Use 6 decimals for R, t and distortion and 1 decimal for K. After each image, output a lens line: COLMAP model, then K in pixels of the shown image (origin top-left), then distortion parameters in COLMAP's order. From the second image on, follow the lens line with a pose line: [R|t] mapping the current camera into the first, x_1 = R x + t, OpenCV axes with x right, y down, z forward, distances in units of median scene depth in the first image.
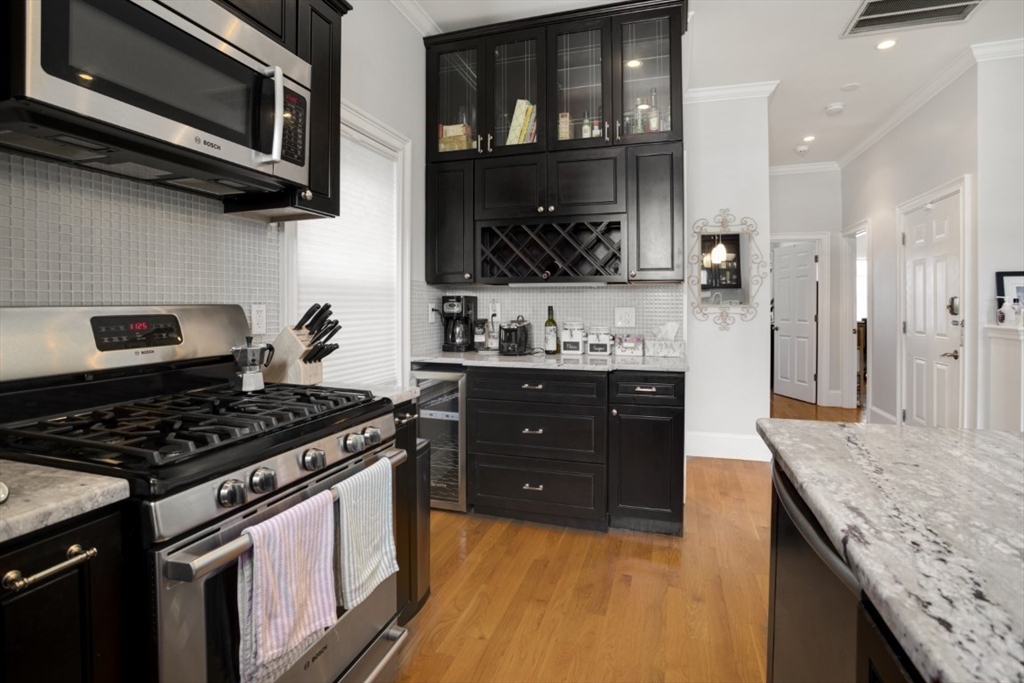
lens RADIAL K [[503.8, 0, 513.7], [0, 503.8, 306.3], [0, 0, 1]] dist [-0.016212, 0.000648]
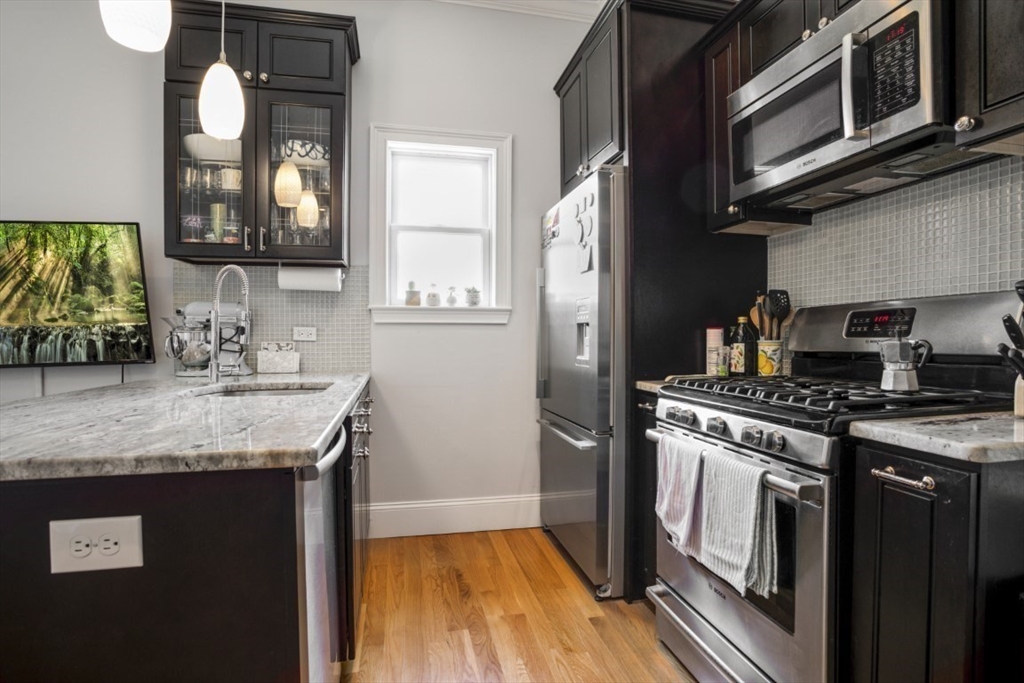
lens RADIAL K [[521.1, 0, 514.5], [0, 521.1, 342.5], [0, 0, 1]] dist [0.000507, 0.000399]
pose [[-0.862533, 0.010521, -0.505892, 0.256255], [0.001995, 0.999847, 0.017392, 0.031721], [0.505997, 0.013992, -0.862421, 0.715419]]
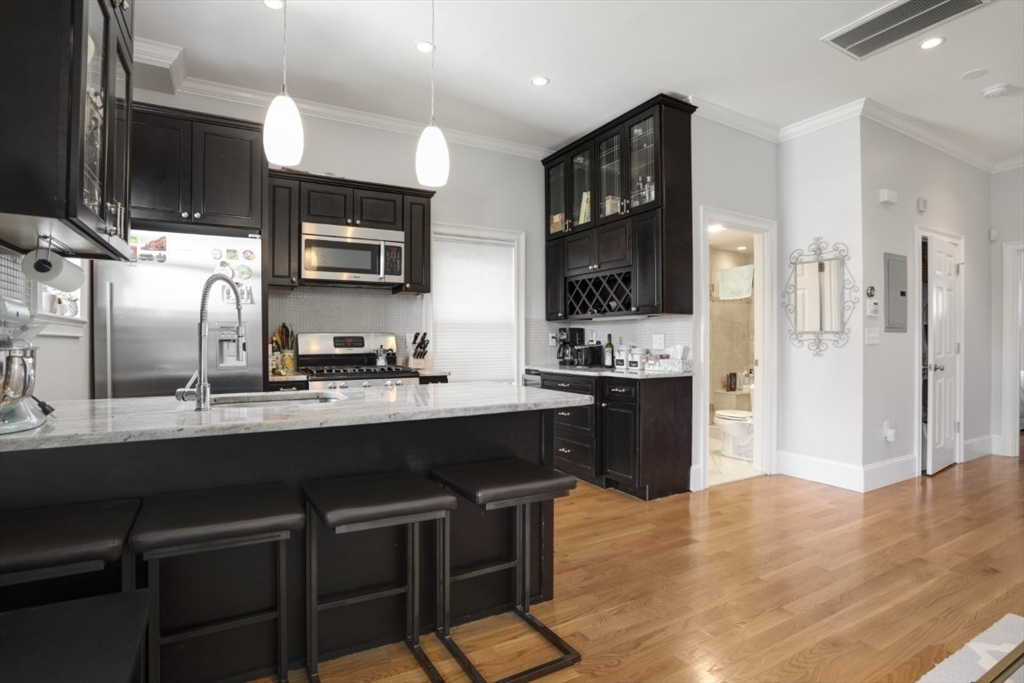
lens RADIAL K [[521.1, 0, 514.5], [0, 521.1, 342.5], [0, 0, 1]] dist [0.000507, 0.000399]
pose [[0.736734, -0.002068, -0.676179, 0.875397], [0.001646, 0.999998, -0.001265, 0.025562], [0.676181, -0.000182, 0.736736, -0.249073]]
